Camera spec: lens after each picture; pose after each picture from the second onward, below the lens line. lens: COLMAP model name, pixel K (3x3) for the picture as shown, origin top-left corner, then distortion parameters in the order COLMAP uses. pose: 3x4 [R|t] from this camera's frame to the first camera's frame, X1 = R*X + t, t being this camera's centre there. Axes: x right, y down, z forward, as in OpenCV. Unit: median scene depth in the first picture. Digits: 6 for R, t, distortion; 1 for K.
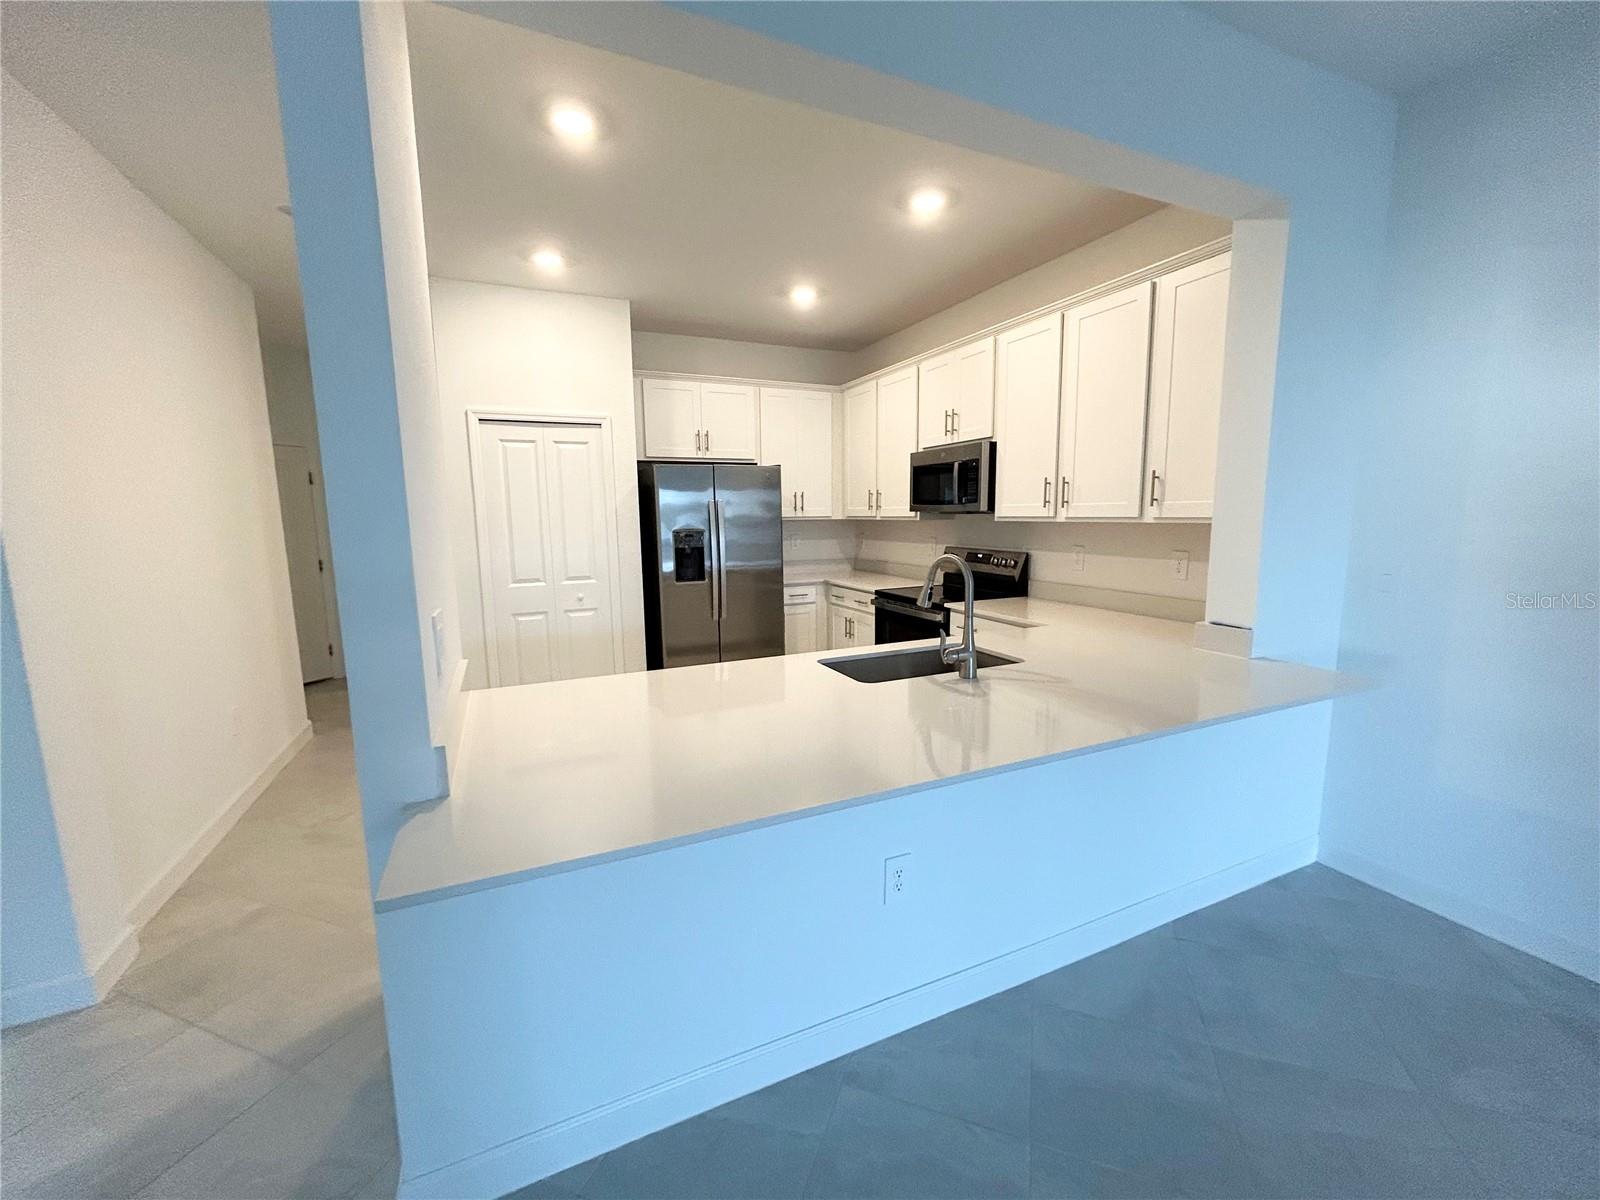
lens RADIAL K [[639.5, 0, 800.0], [0, 639.5, 600.0], [0, 0, 1]] dist [0.000239, 0.000002]
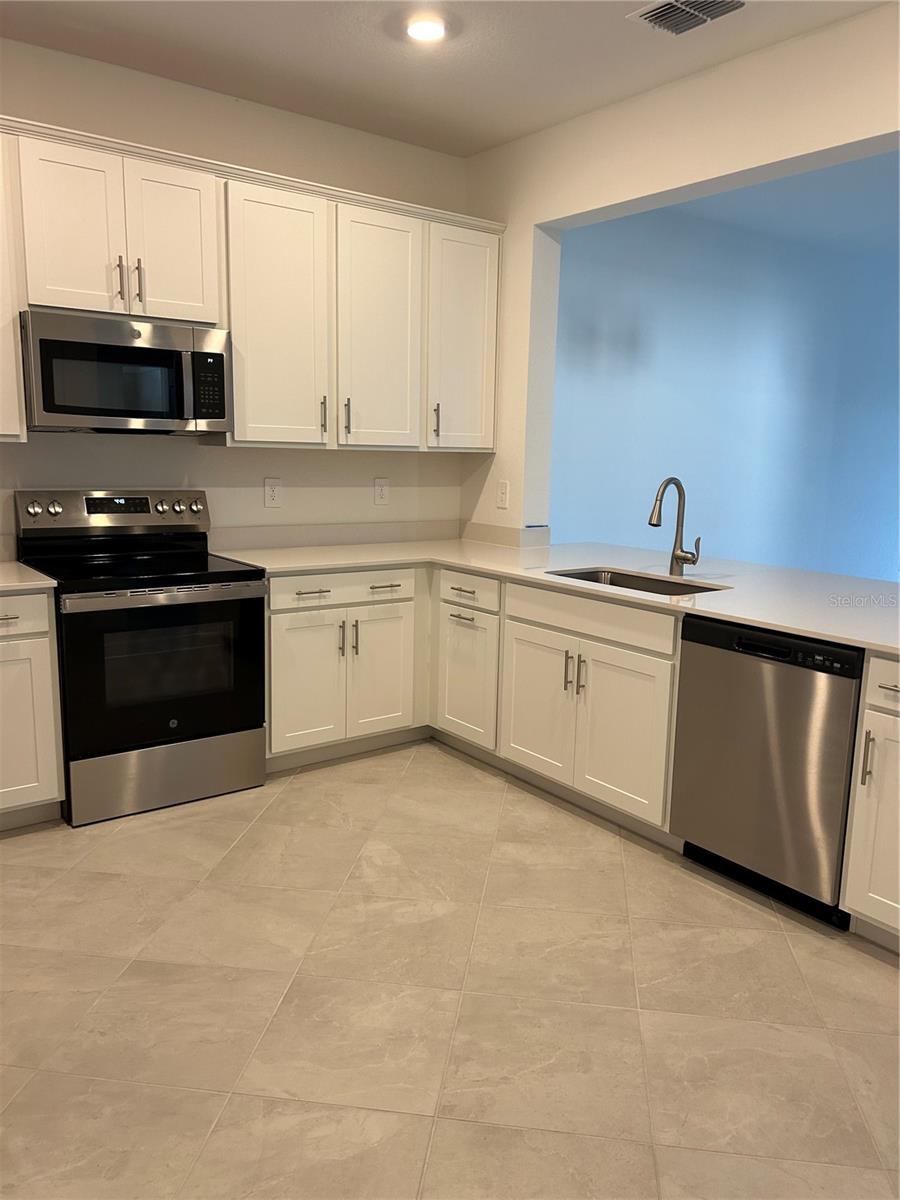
lens RADIAL K [[902.9, 0, 450.0], [0, 902.9, 600.0], [0, 0, 1]] dist [0.001191, 0.000804]
pose [[-0.214637, -0.168638, 0.962025, -0.775142], [0.100634, 0.975920, 0.193526, -0.134115], [-0.971496, 0.138351, -0.192498, 1.026494]]
